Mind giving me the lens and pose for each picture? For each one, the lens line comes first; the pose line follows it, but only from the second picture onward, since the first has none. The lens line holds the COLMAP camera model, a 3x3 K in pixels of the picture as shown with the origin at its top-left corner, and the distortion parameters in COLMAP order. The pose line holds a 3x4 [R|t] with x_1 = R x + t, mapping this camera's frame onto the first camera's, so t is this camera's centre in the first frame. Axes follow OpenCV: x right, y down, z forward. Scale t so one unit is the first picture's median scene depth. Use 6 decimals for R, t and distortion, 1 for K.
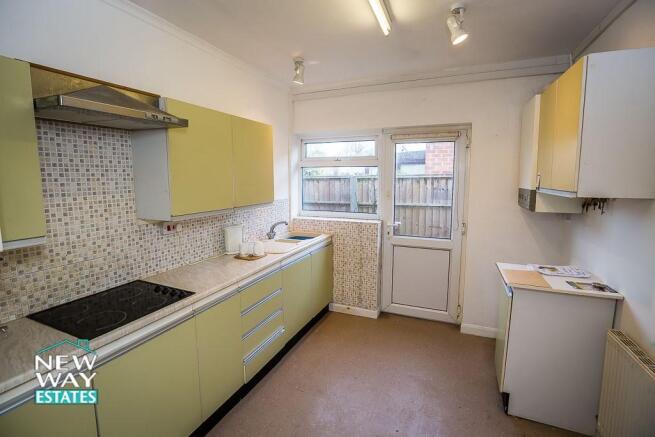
lens RADIAL K [[294.7, 0, 323.0], [0, 294.7, 209.9], [0, 0, 1]] dist [-0.032420, 0.005620]
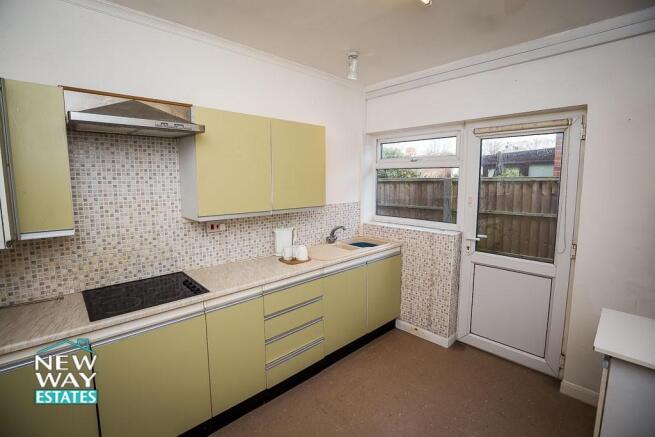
lens RADIAL K [[294.7, 0, 323.0], [0, 294.7, 209.9], [0, 0, 1]] dist [-0.032420, 0.005620]
pose [[0.925823, 0.041610, -0.375661, 0.263575], [-0.043647, 0.999042, 0.003090, -0.022326], [0.375430, 0.013536, 0.926752, 0.149541]]
